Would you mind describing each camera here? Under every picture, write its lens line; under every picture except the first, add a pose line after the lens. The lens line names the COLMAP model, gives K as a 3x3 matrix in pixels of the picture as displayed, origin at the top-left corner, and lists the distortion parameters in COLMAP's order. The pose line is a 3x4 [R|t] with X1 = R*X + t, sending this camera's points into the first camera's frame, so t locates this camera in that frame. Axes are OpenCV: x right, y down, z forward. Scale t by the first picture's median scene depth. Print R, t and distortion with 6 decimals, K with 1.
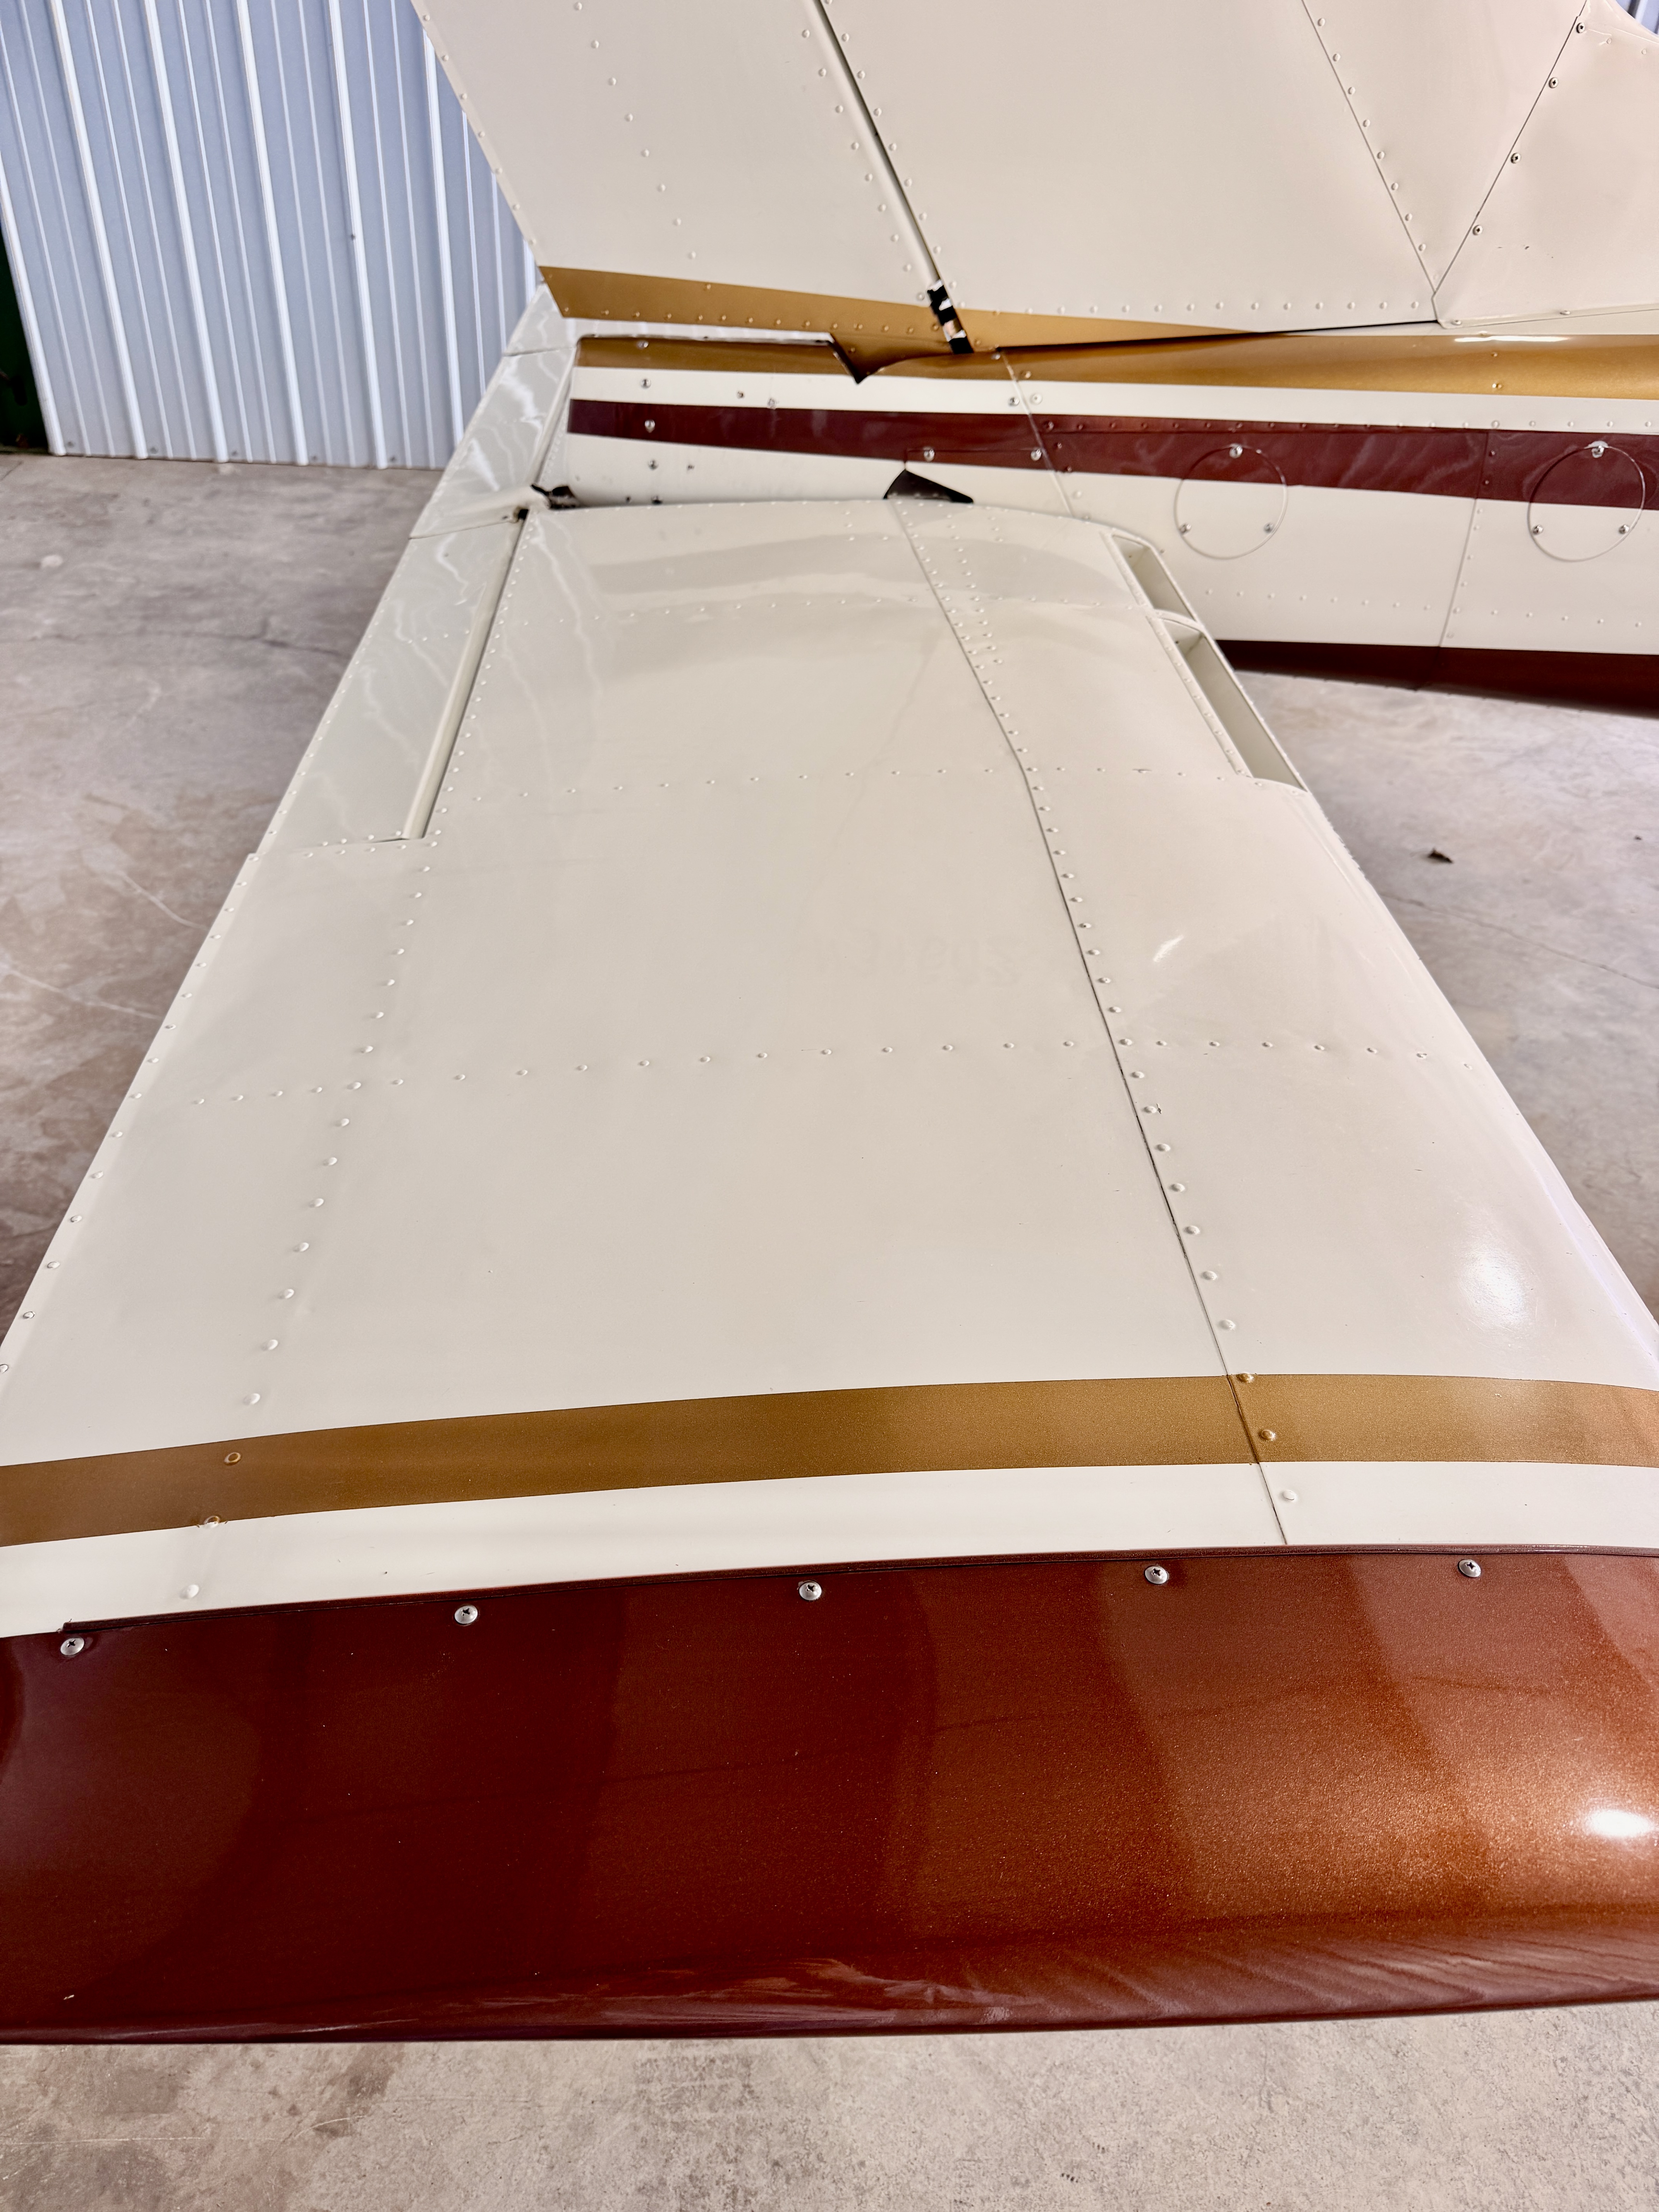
lens RADIAL K [[1607.1, 0, 829.5], [0, 1607.1, 1106.0], [0, 0, 1]] dist [0.009020, -0.002459]
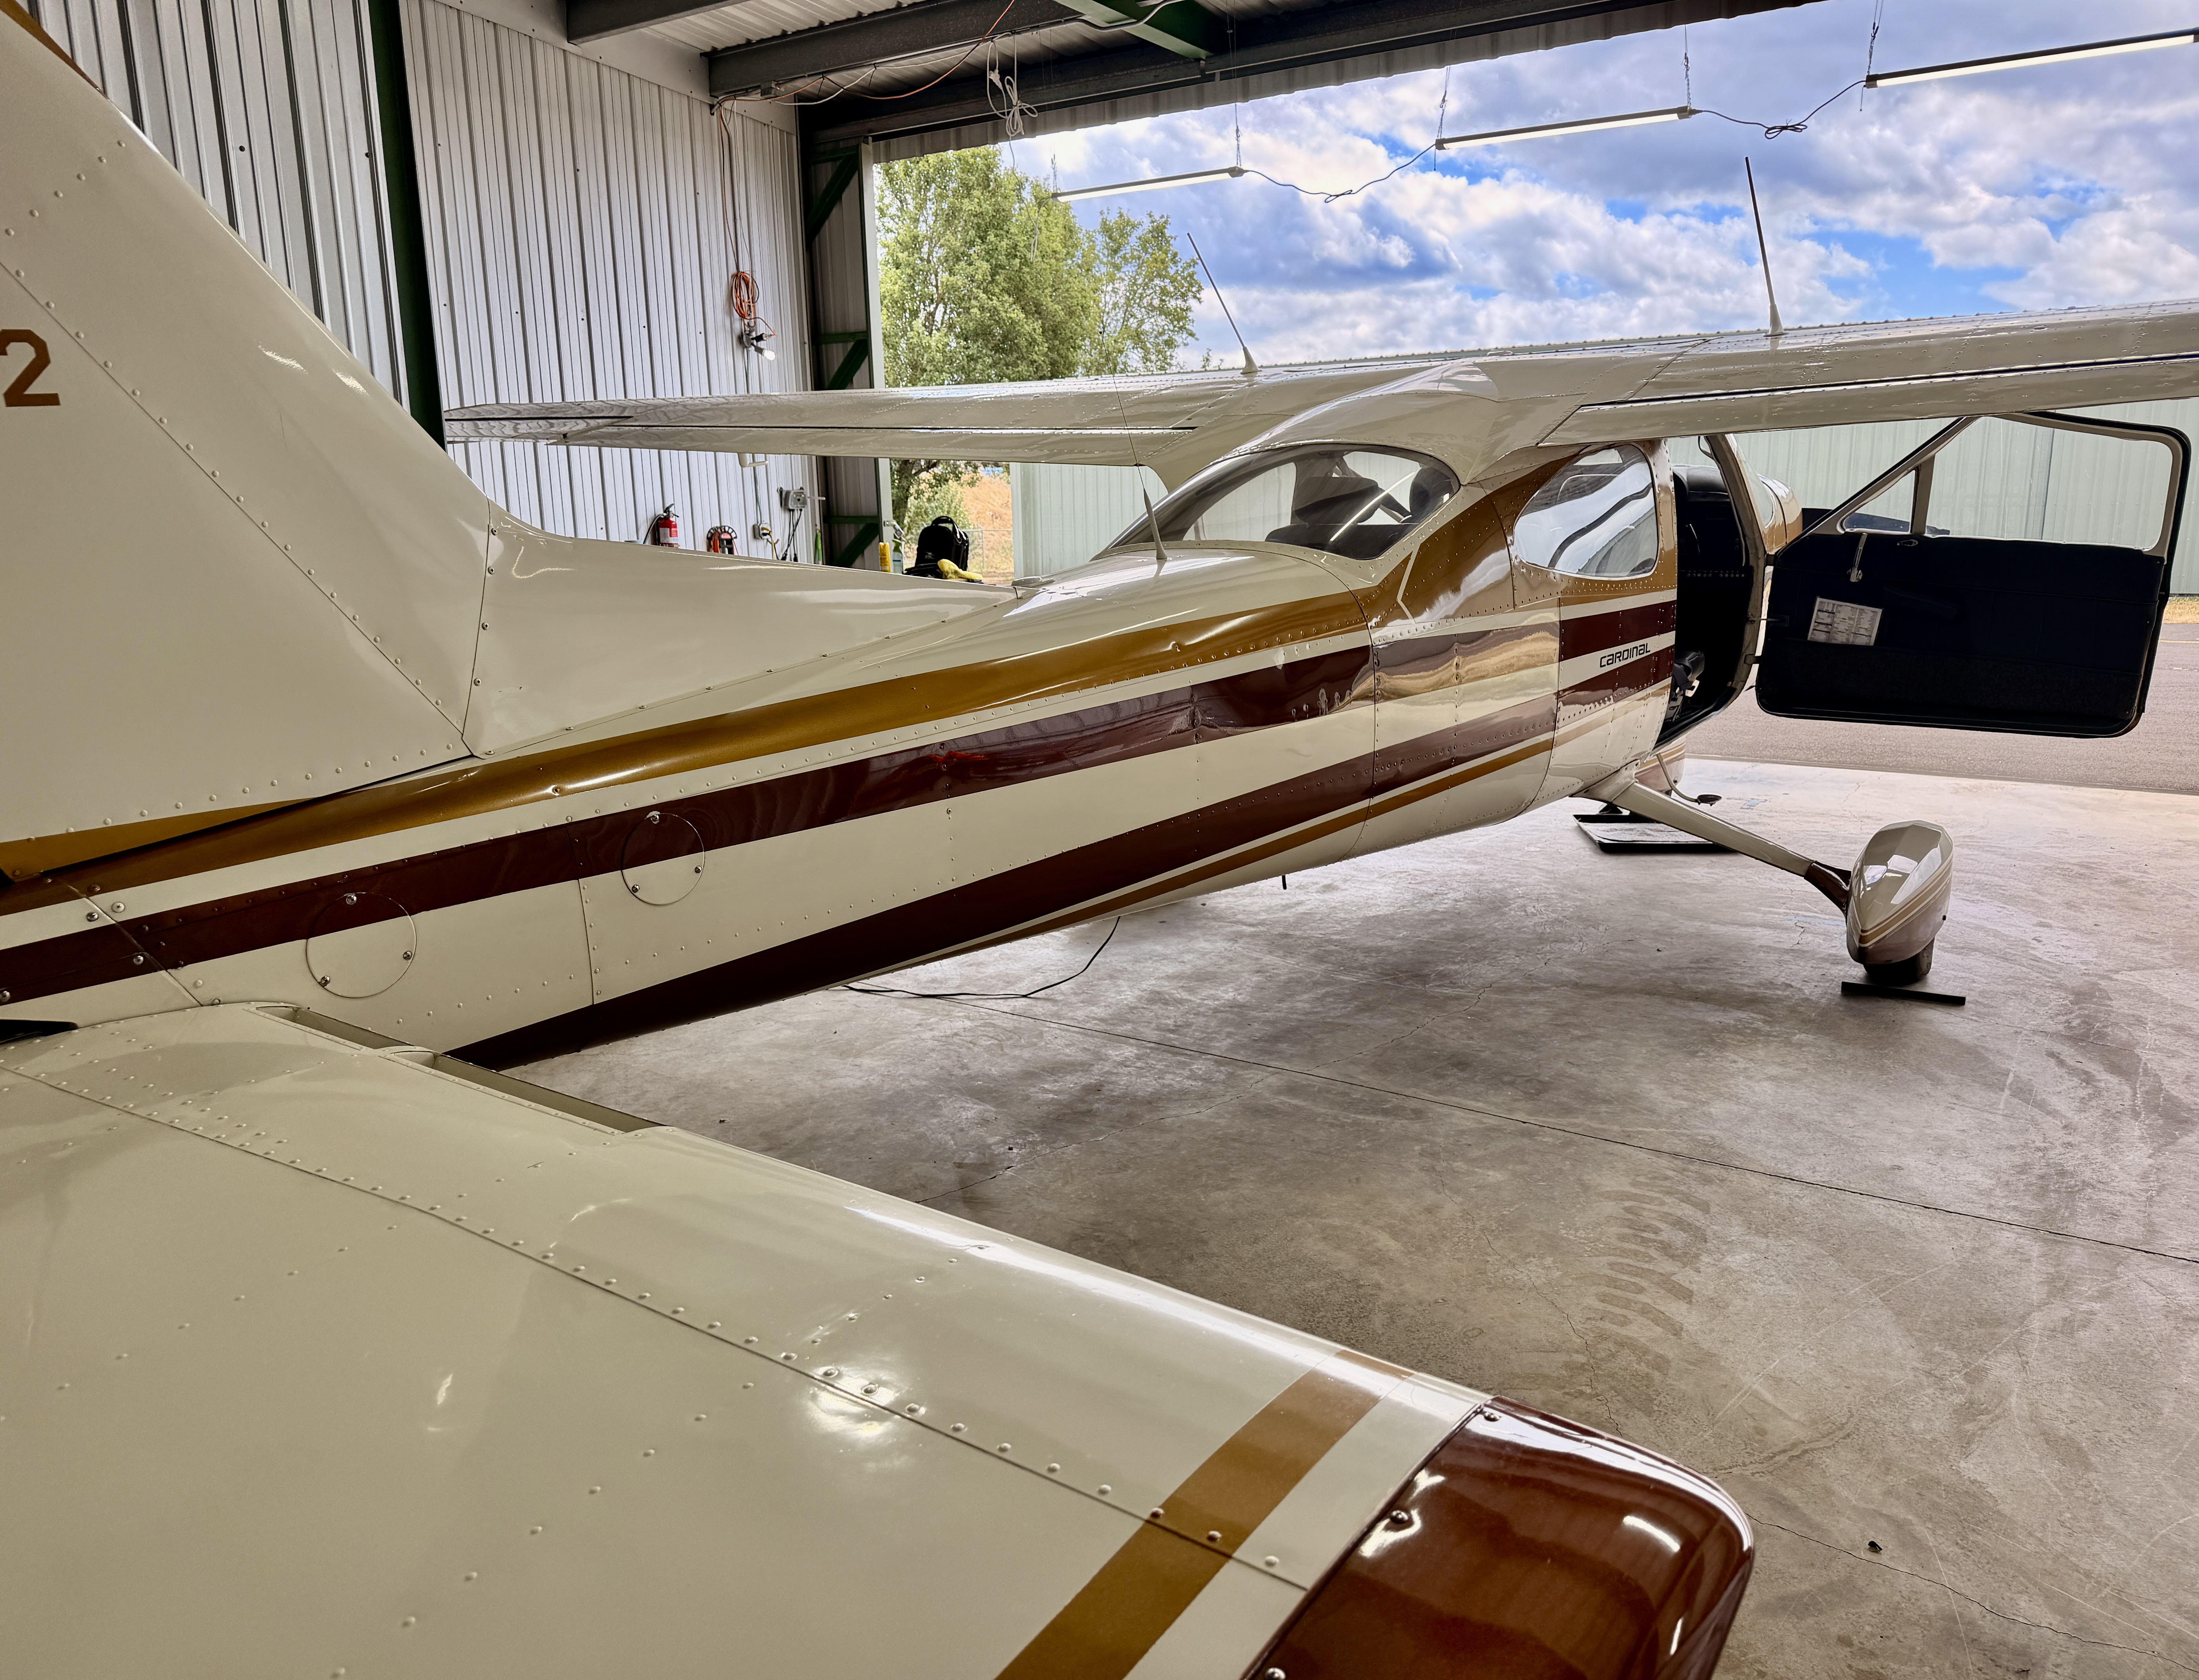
lens RADIAL K [[1625.7, 0, 1099.5], [0, 1625.7, 840.0], [0, 0, 1]] dist [-0.003495, 0.000242]
pose [[0.627913, -0.235364, 0.741842, -0.189917], [0.509743, 0.844653, -0.163476, -0.023416], [-0.588122, 0.480797, 0.650343, 0.025270]]
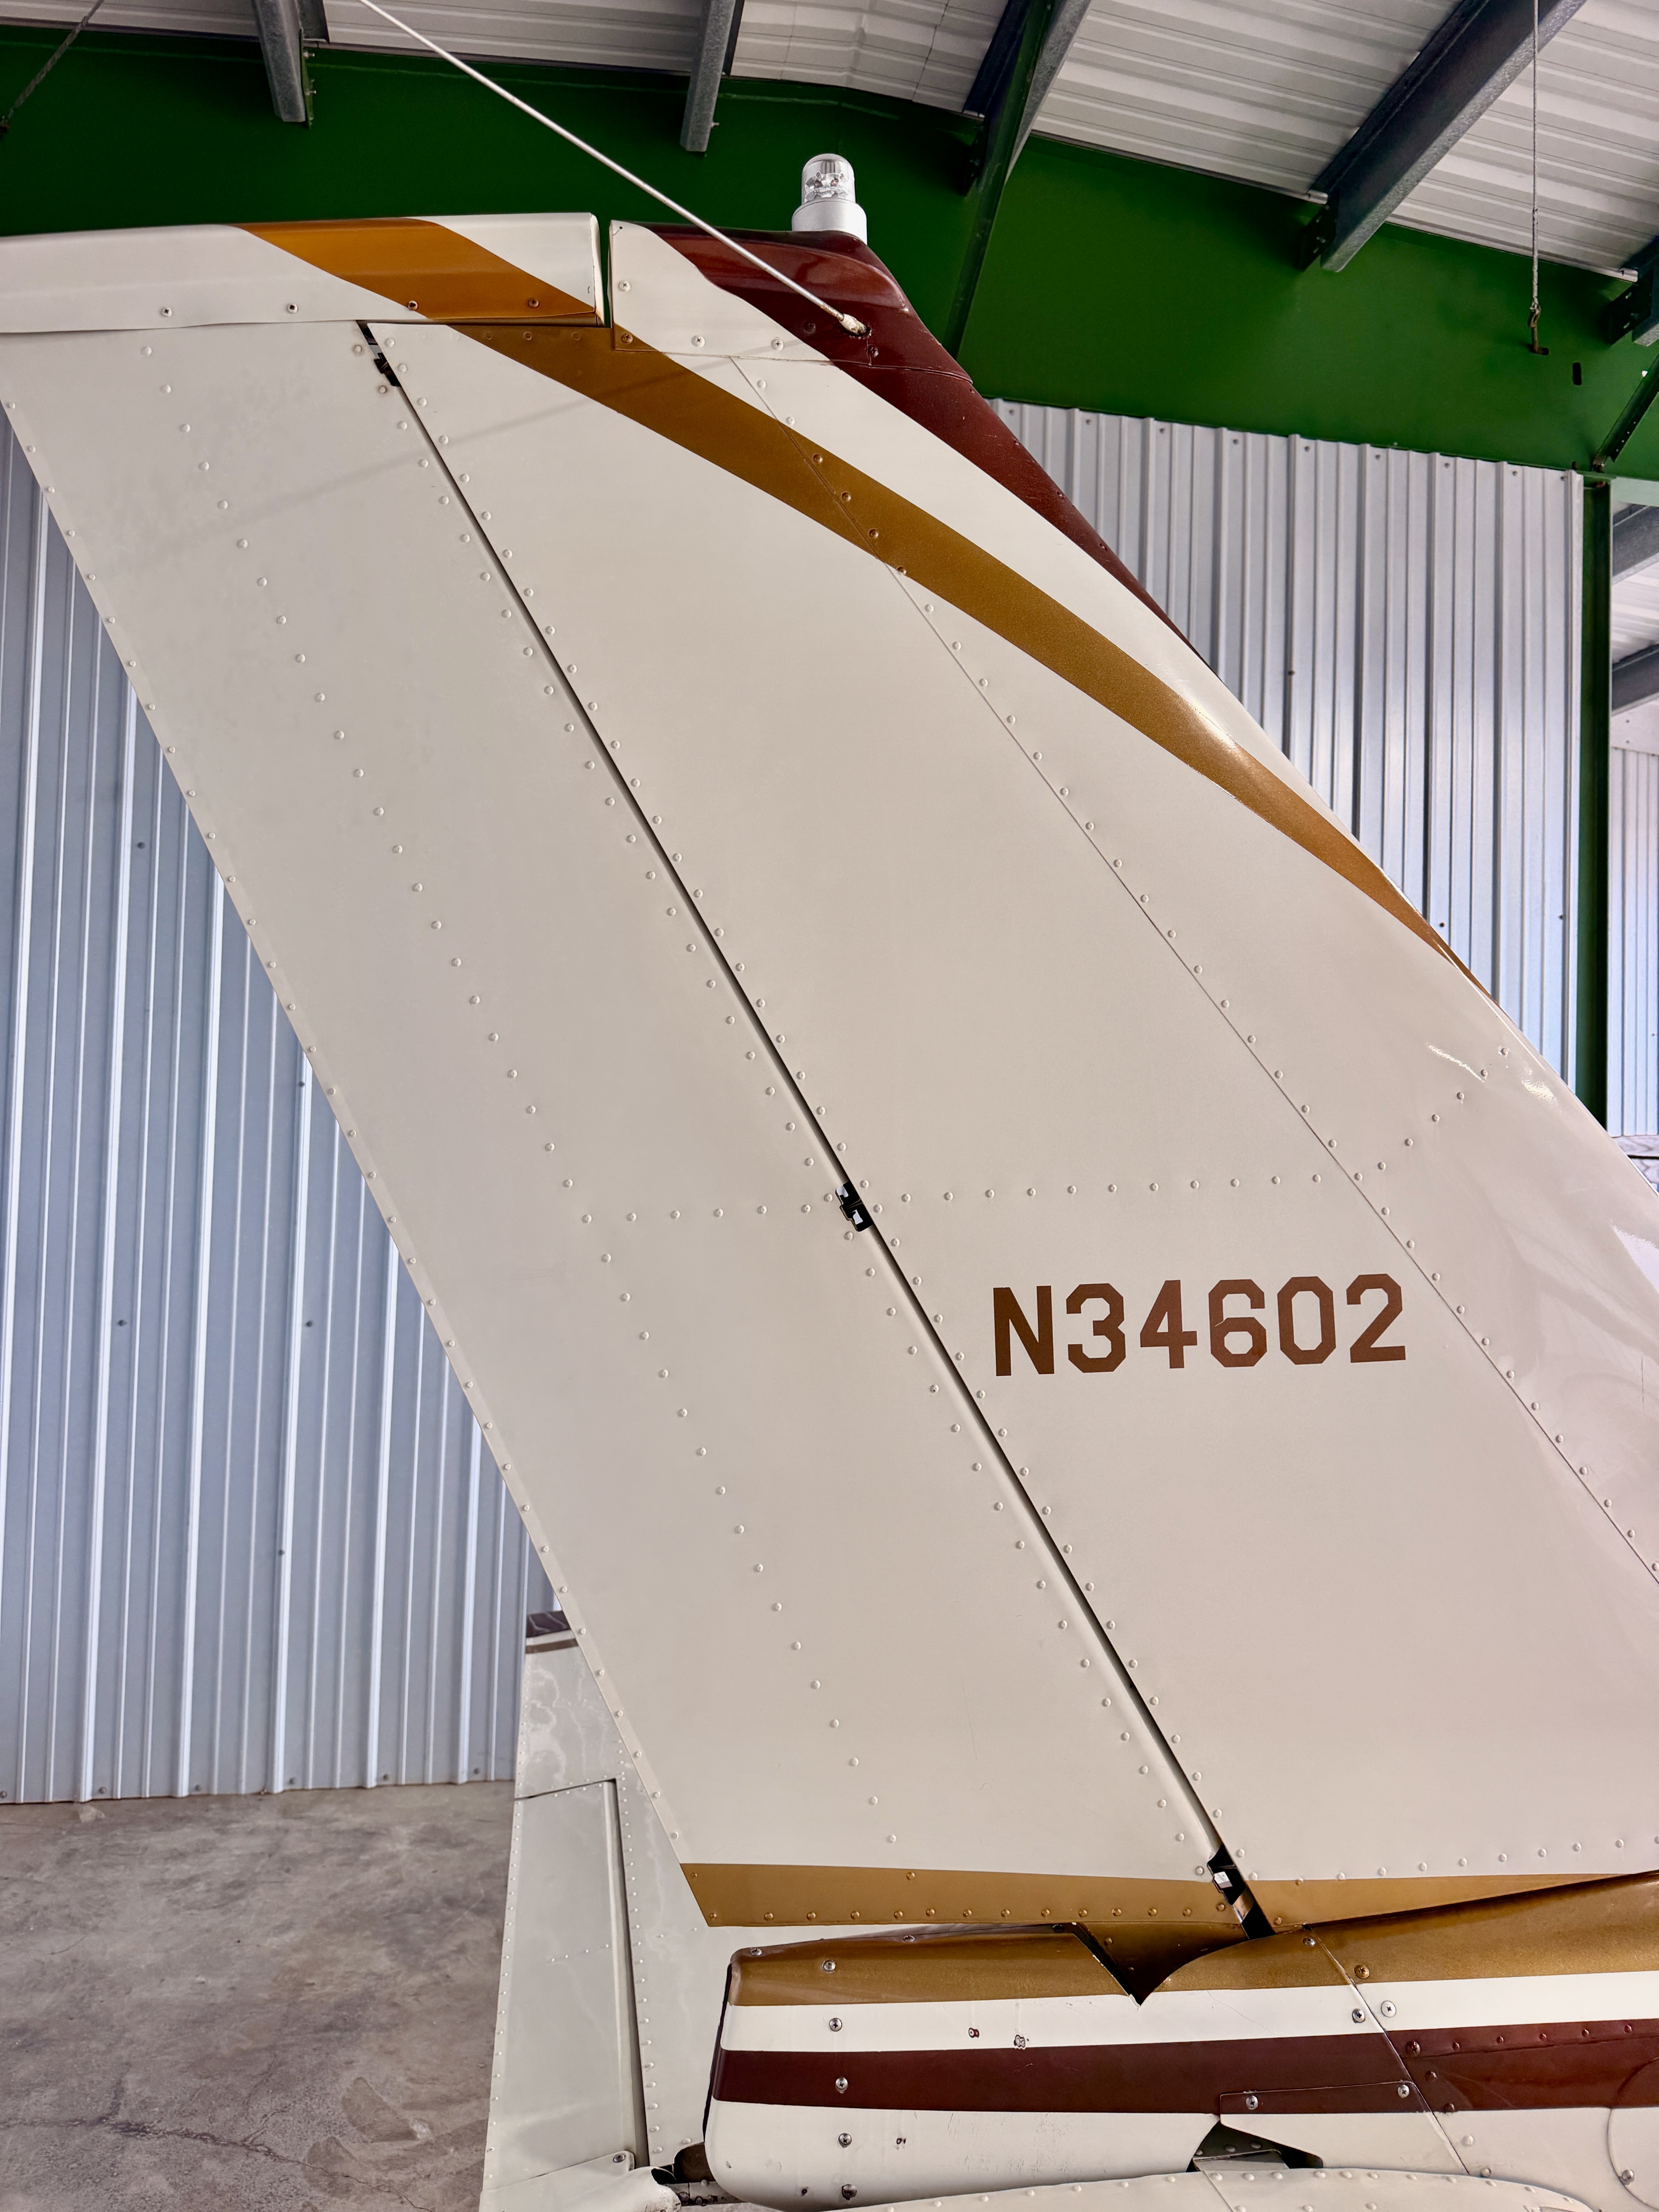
lens RADIAL K [[1529.0, 0, 829.5], [0, 1529.0, 1106.0], [0, 0, 1]] dist [0.060623, -0.057545]
pose [[0.991277, -0.029599, 0.128424, -0.181179], [0.102822, 0.783262, -0.613130, -0.328592], [-0.082442, 0.620986, 0.779474, 0.212153]]
